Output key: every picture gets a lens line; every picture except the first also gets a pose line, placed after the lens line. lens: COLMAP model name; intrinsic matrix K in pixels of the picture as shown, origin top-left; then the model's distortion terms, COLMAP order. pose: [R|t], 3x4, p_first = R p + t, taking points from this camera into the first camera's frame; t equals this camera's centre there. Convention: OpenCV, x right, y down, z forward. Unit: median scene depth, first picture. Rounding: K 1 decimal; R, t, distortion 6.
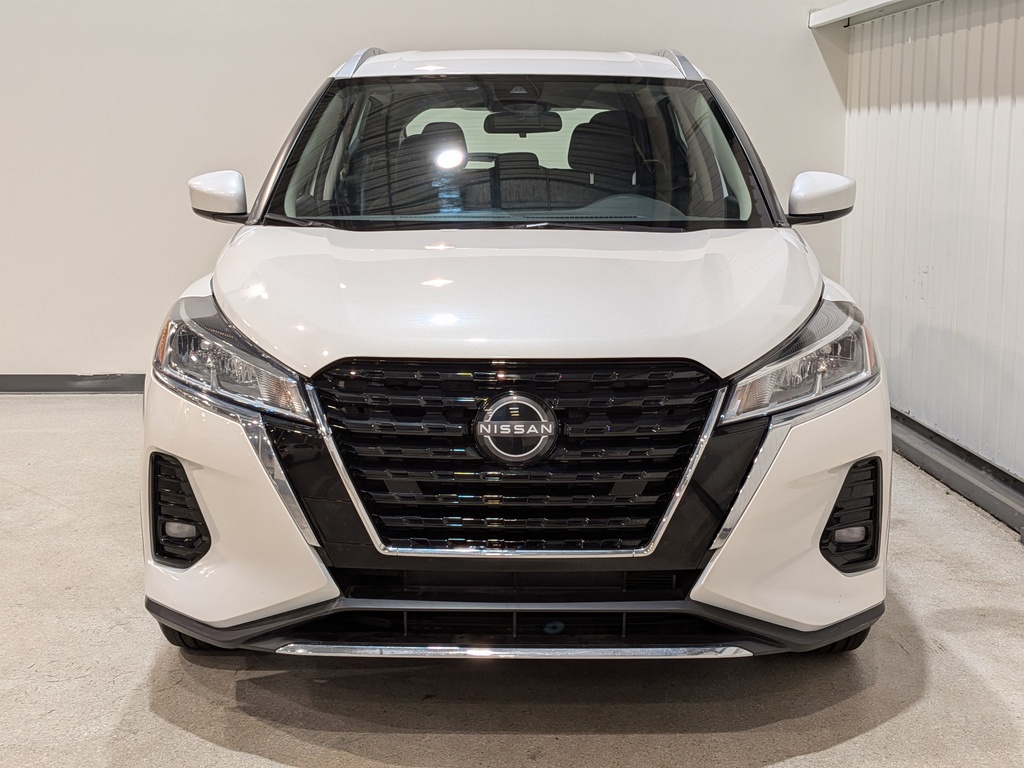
lens RADIAL K [[846.6, 0, 477.7], [0, 846.6, 376.7], [0, 0, 1]] dist [0.083191, -0.051895]
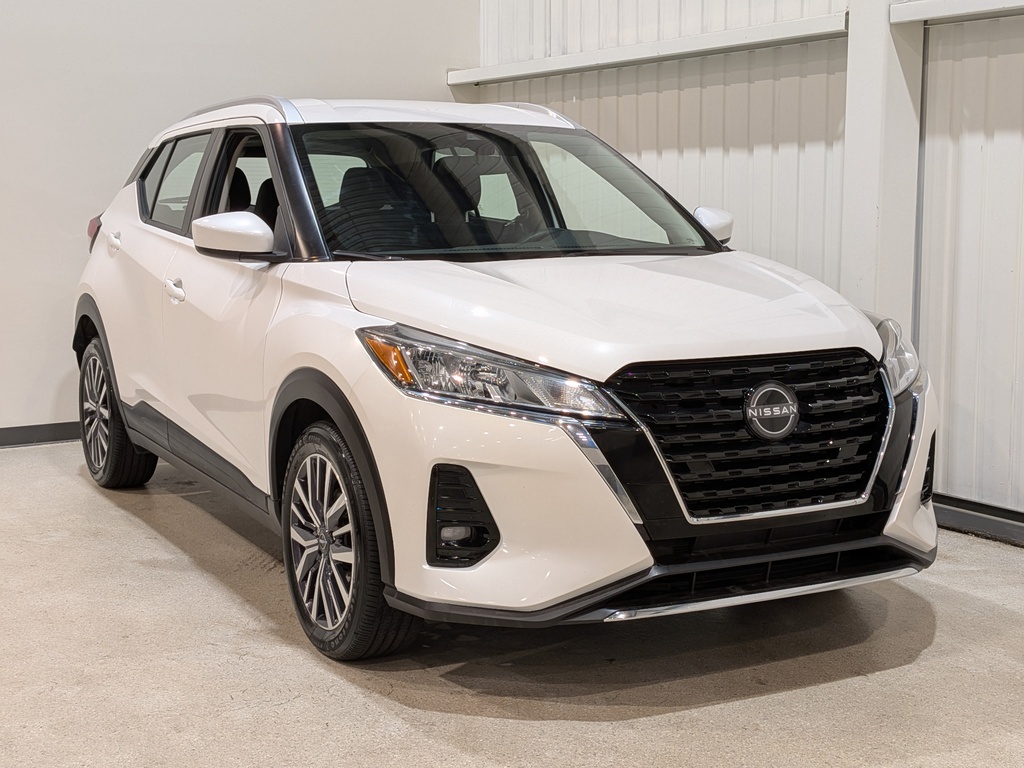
lens RADIAL K [[783.8, 0, 513.9], [0, 783.8, 377.0], [0, 0, 1]] dist [0.035379, -0.063494]
pose [[0.964798, -0.073864, 0.252408, -0.597274], [0.080615, 0.996609, -0.016496, 0.001131], [-0.250333, 0.036263, 0.967480, -0.008424]]
